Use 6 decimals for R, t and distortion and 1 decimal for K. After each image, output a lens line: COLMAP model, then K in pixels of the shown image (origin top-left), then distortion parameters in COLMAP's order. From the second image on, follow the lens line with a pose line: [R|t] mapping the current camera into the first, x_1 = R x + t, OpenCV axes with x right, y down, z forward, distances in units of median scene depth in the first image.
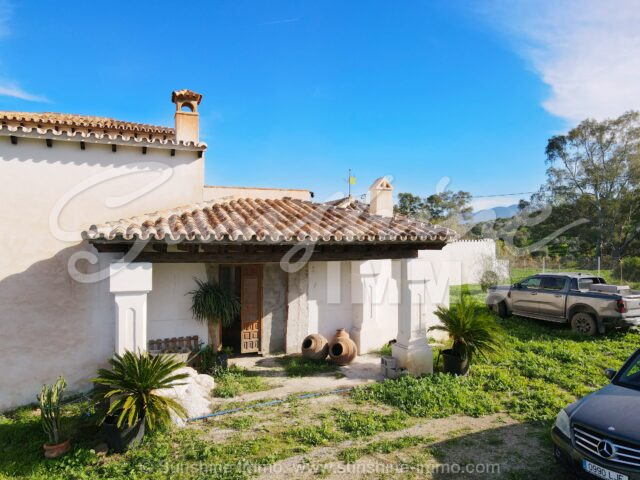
lens RADIAL K [[475.0, 0, 317.9], [0, 475.0, 238.6], [0, 0, 1]] dist [-0.004196, 0.031542]
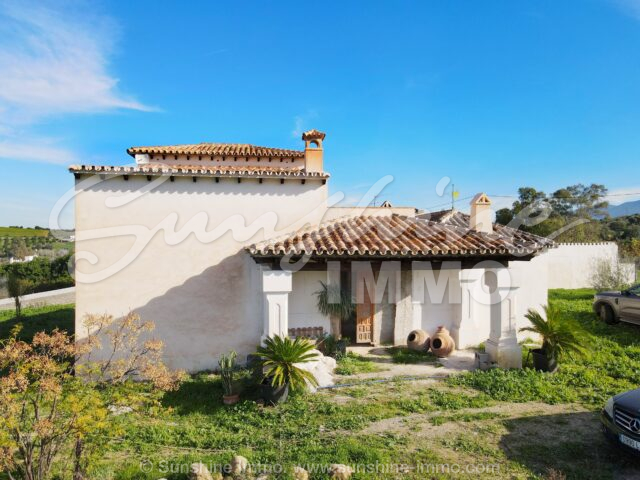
lens RADIAL K [[475.0, 0, 321.2], [0, 475.0, 240.8], [0, 0, 1]] dist [-0.004196, 0.031542]
pose [[0.973008, 0.002528, -0.230756, 0.037473], [0.000312, 0.999925, 0.012270, -0.042911], [0.230769, -0.012011, 0.972934, -0.249454]]
